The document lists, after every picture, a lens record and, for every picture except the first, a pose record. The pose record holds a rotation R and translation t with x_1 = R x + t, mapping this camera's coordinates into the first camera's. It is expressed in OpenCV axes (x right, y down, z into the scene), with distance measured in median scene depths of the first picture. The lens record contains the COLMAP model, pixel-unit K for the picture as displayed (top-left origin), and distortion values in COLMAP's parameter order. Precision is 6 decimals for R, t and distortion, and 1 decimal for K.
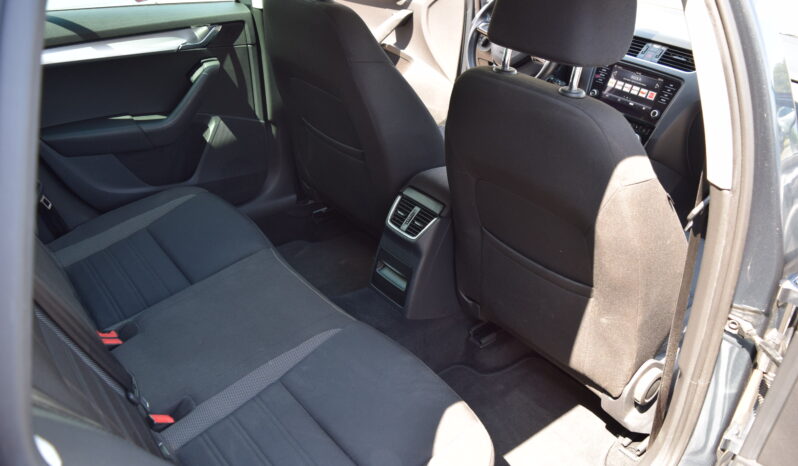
lens RADIAL K [[646.6, 0, 399.0], [0, 646.6, 233.0], [0, 0, 1]] dist [-0.080188, 0.010830]
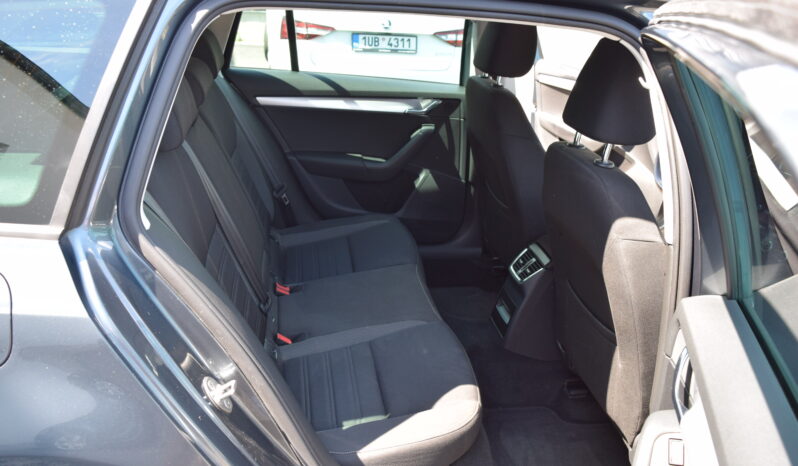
lens RADIAL K [[646.6, 0, 399.0], [0, 646.6, 233.0], [0, 0, 1]] dist [-0.080188, 0.010830]
pose [[0.873506, 0.199312, -0.444141, 0.293198], [-0.265432, 0.959795, -0.091318, 0.080020], [0.408084, 0.197657, 0.891291, -0.159521]]
